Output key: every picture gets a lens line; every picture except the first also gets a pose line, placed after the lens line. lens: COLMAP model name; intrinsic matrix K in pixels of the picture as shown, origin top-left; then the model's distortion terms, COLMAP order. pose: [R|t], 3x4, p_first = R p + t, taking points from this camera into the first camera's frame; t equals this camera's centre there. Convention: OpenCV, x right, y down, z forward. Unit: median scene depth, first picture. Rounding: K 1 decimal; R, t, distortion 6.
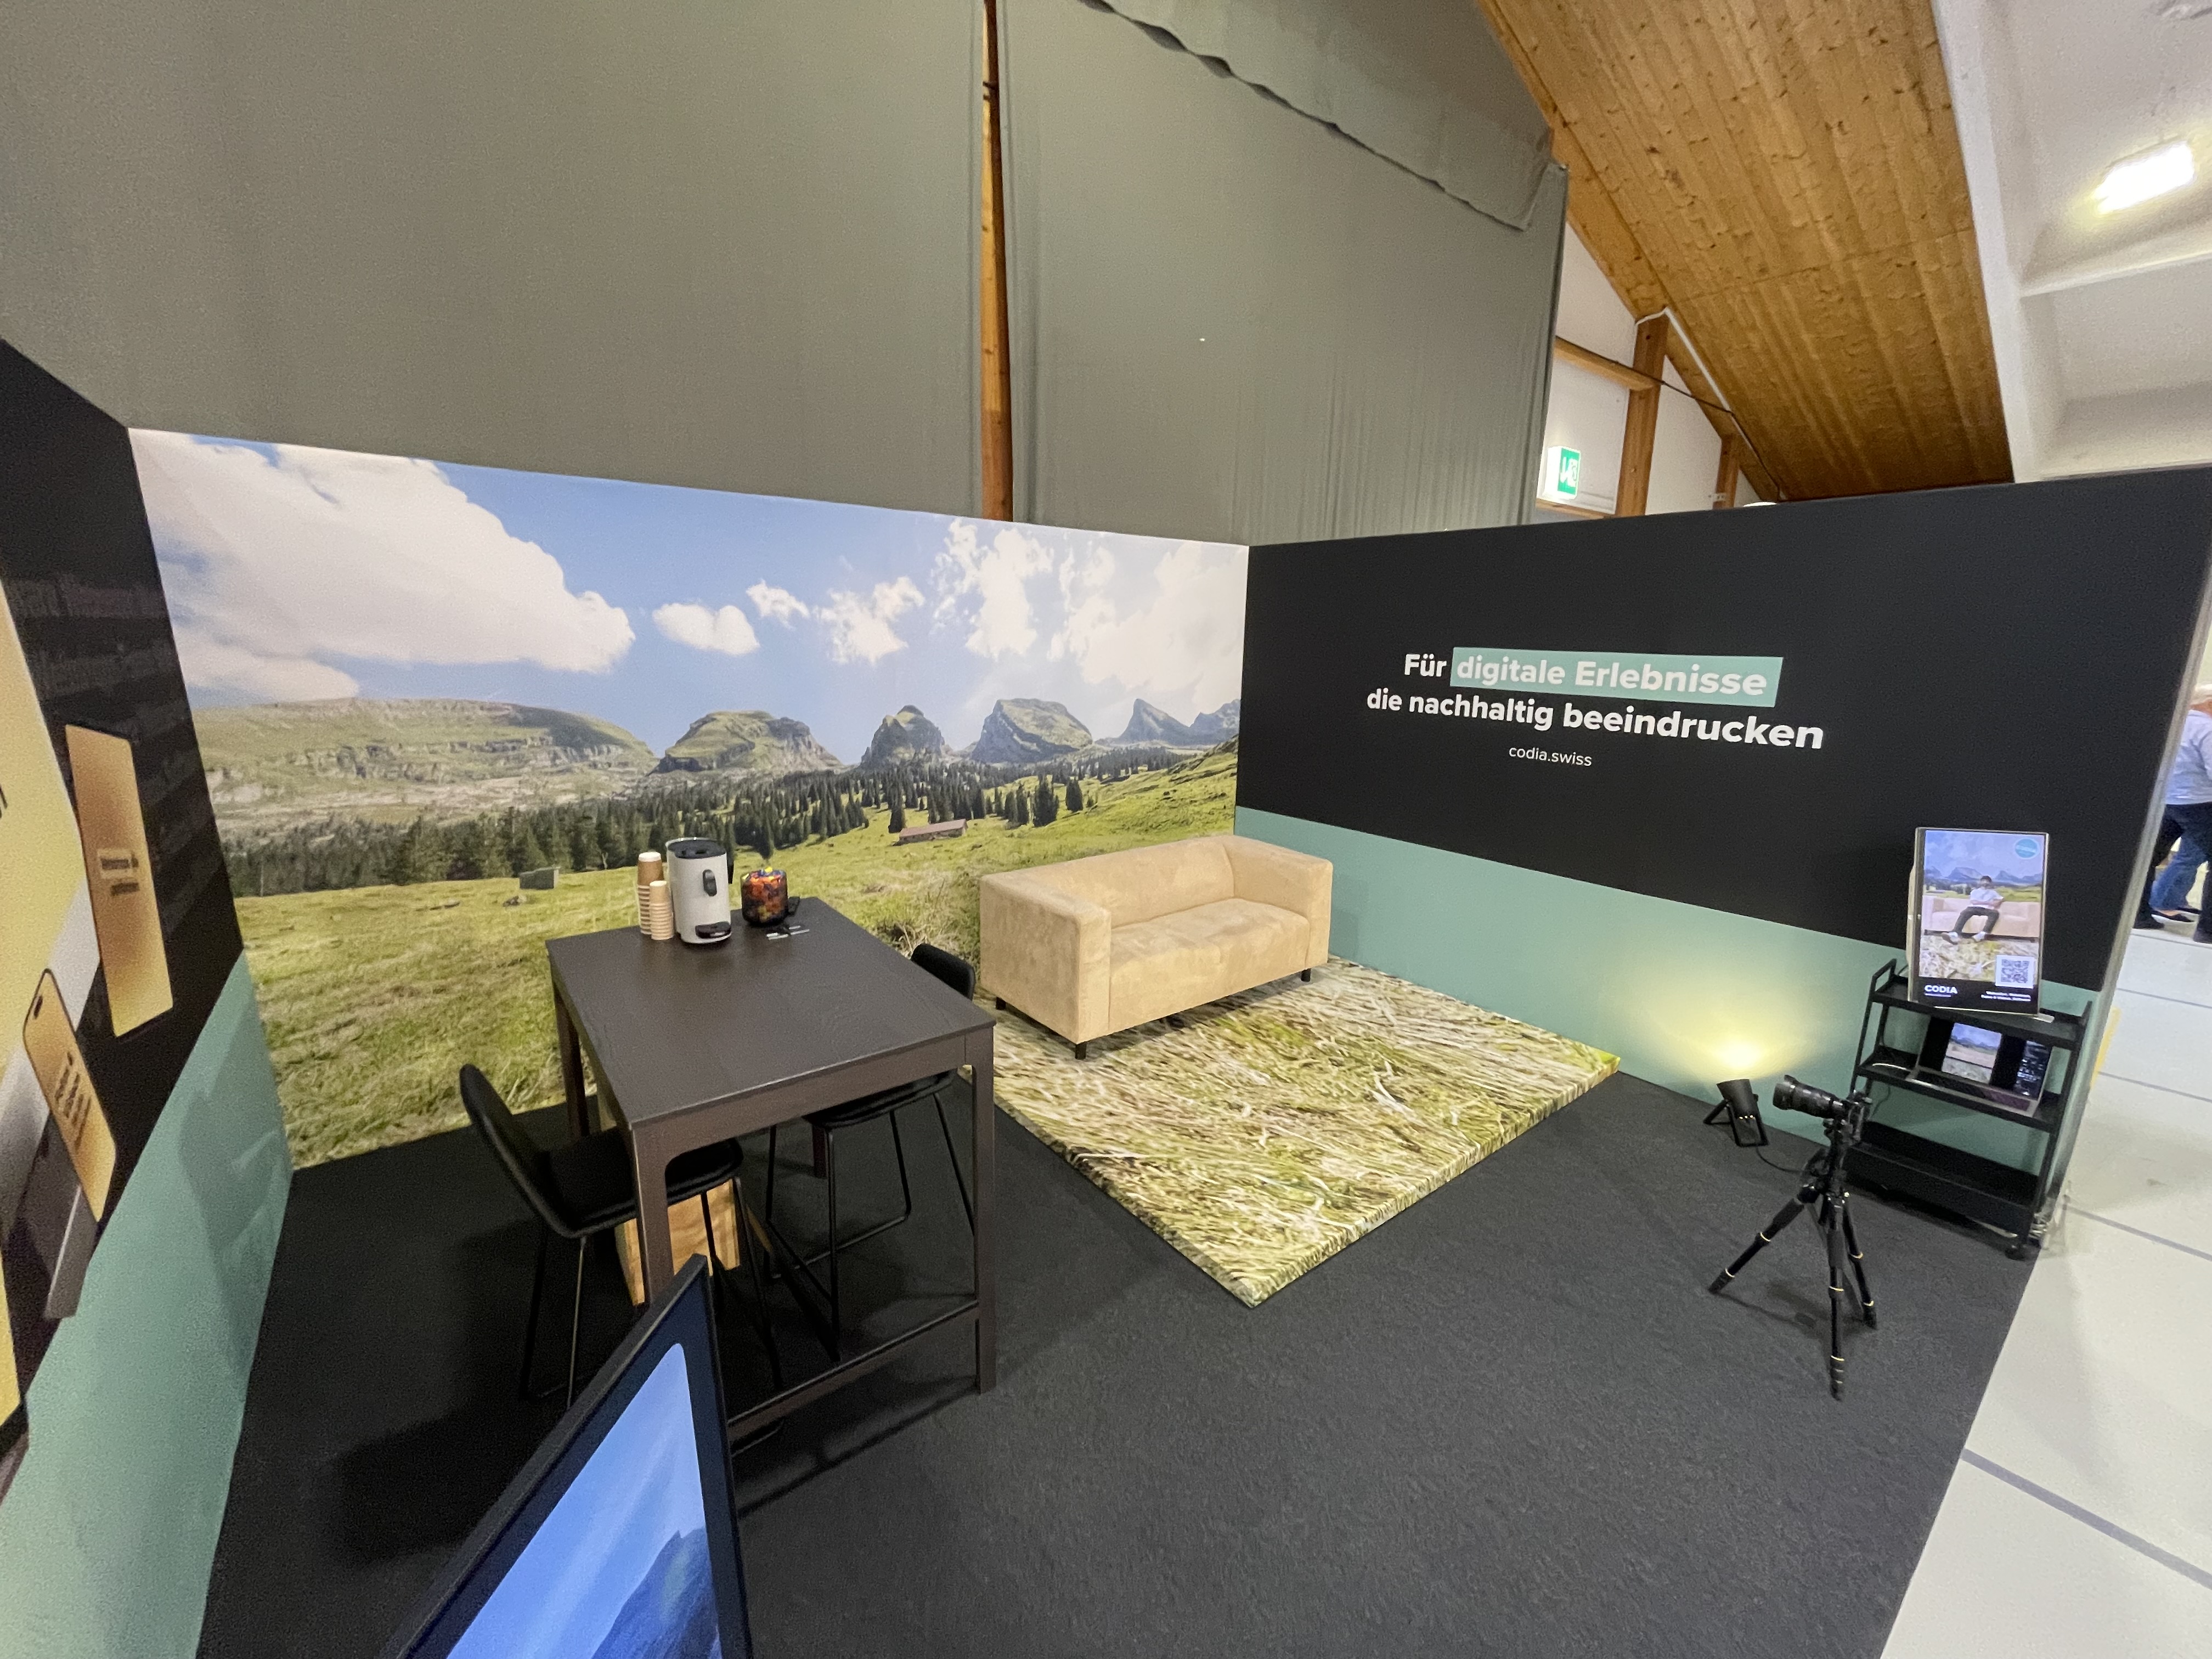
lens RADIAL K [[885.2, 0, 1104.2], [0, 885.2, 838.0], [0, 0, 1]] dist [-0.011794, -0.000164]
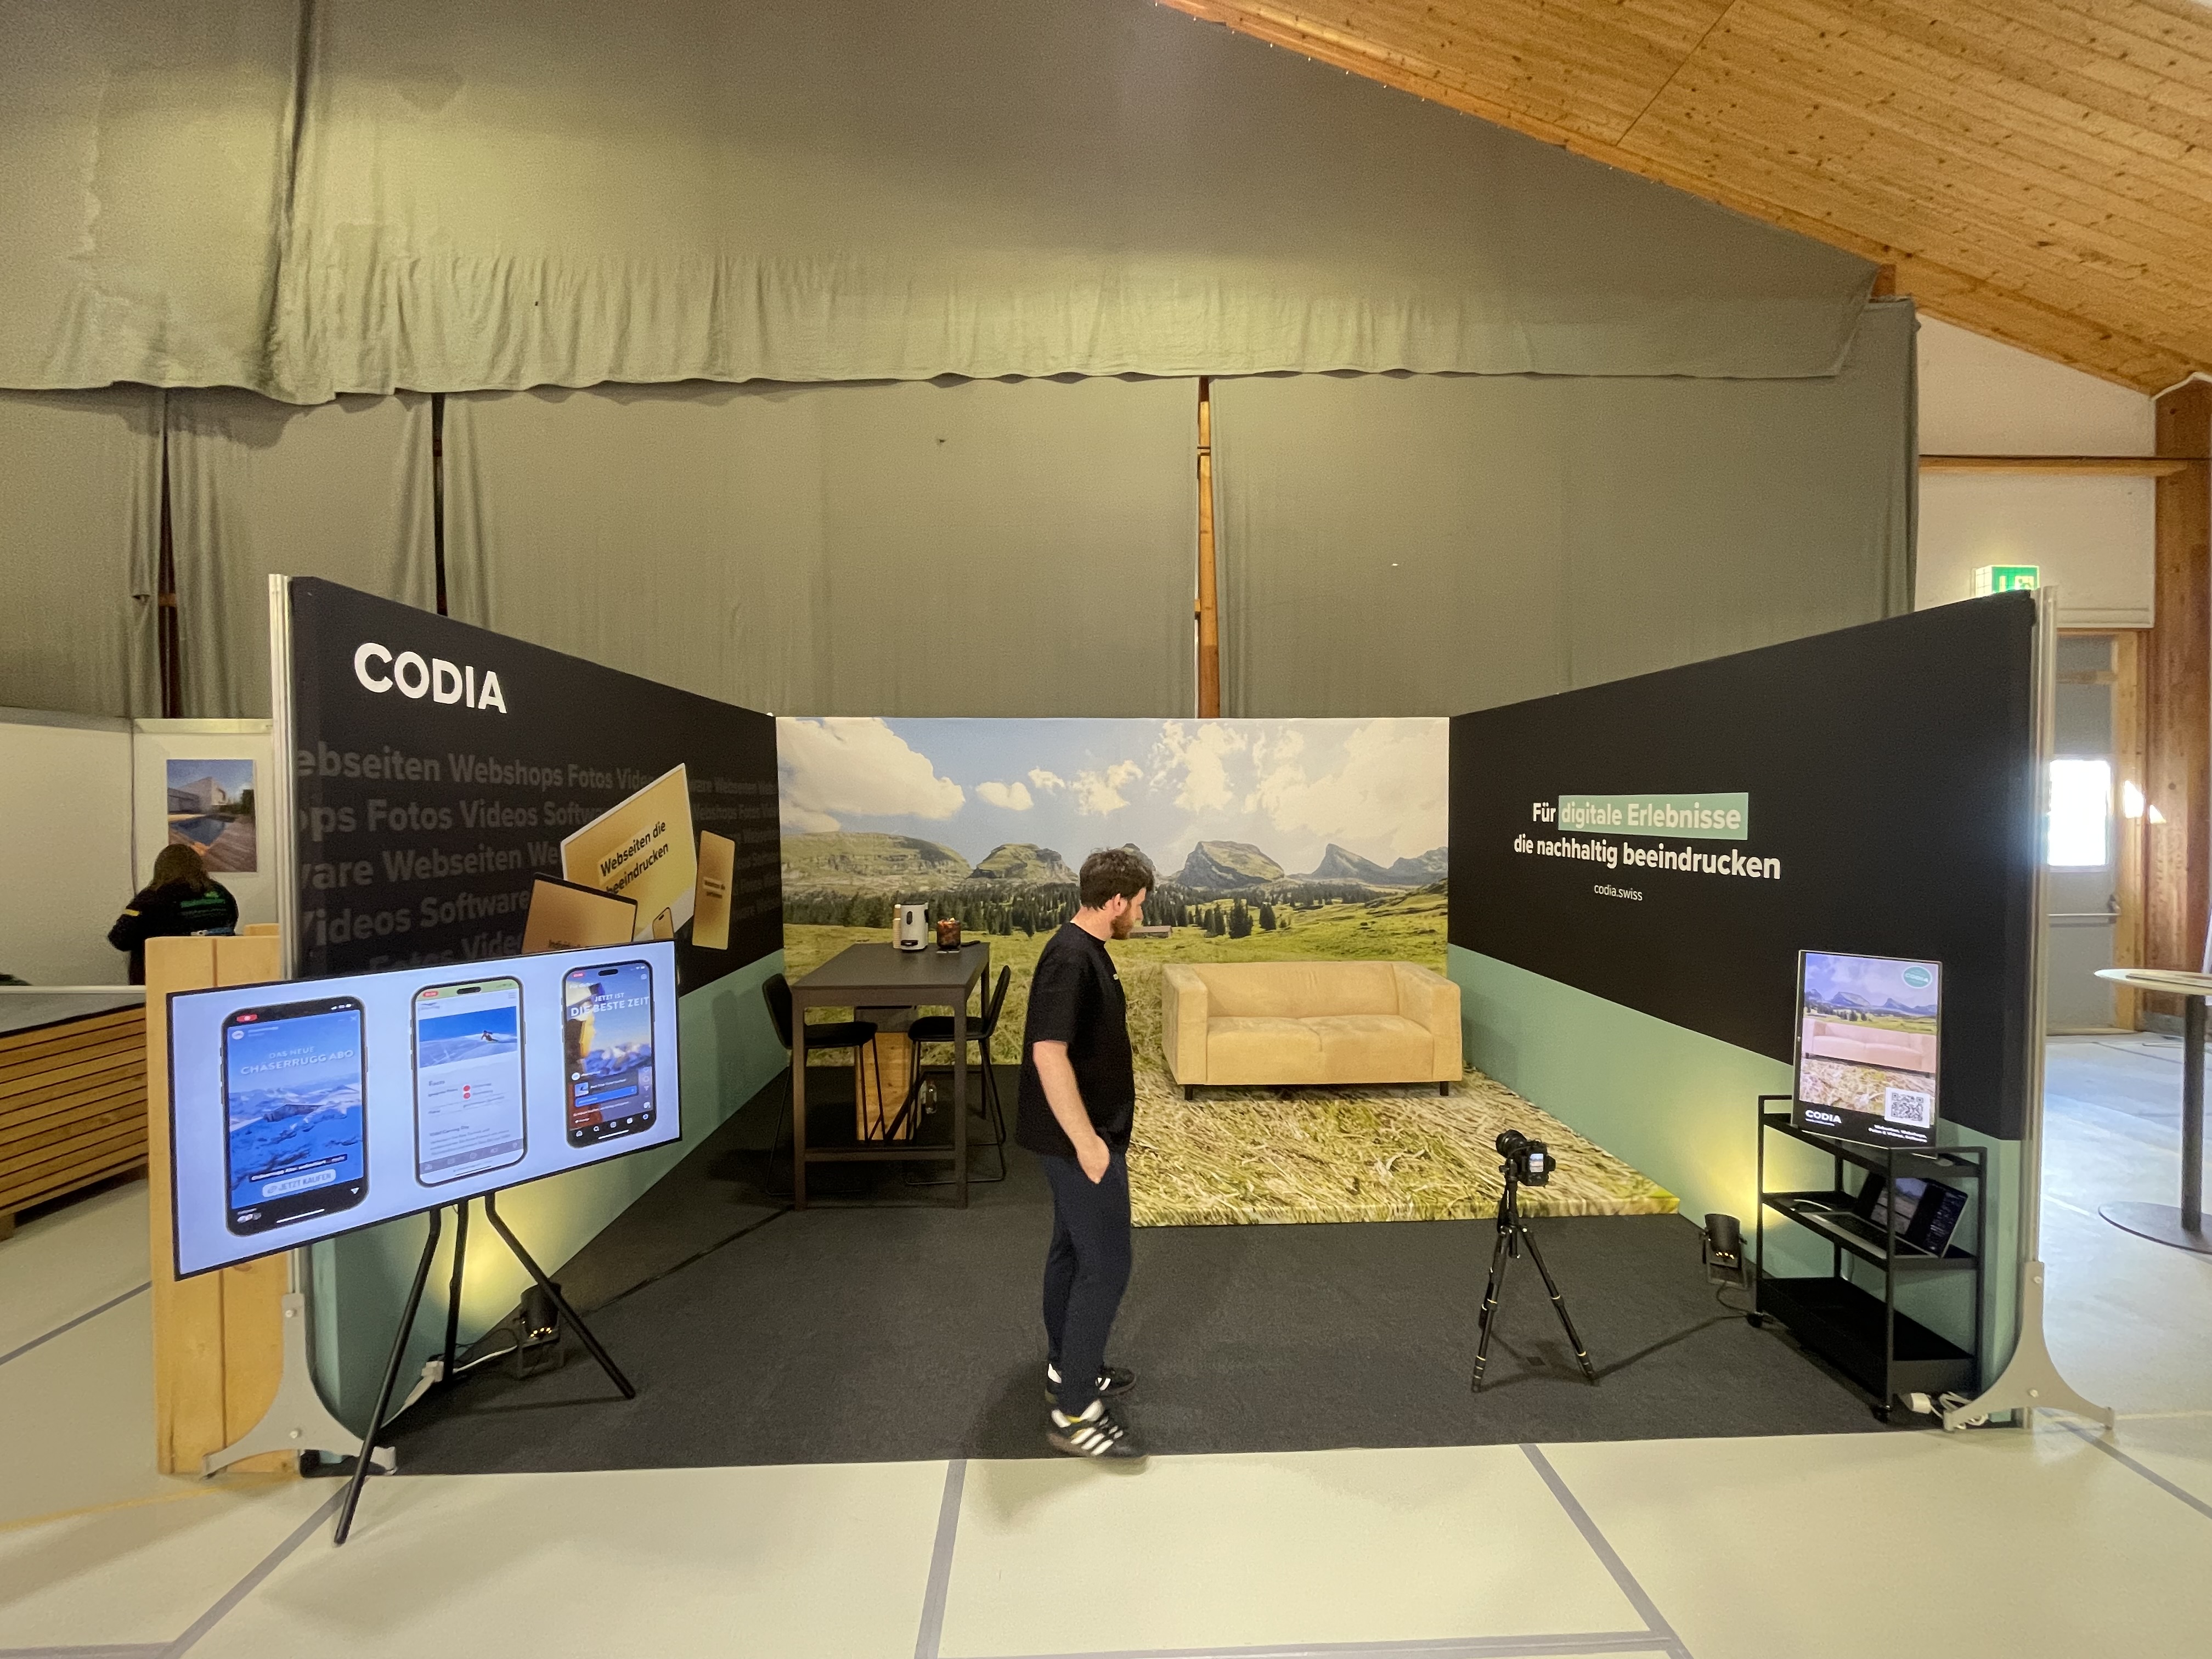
lens RADIAL K [[885.2, 0, 1104.2], [0, 885.2, 838.0], [0, 0, 1]] dist [-0.011794, -0.000164]
pose [[0.812849, 0.000659, -0.582475, 0.640852], [-0.112567, 0.981325, -0.155979, 0.081214], [0.571494, 0.192355, 0.797743, -0.219850]]
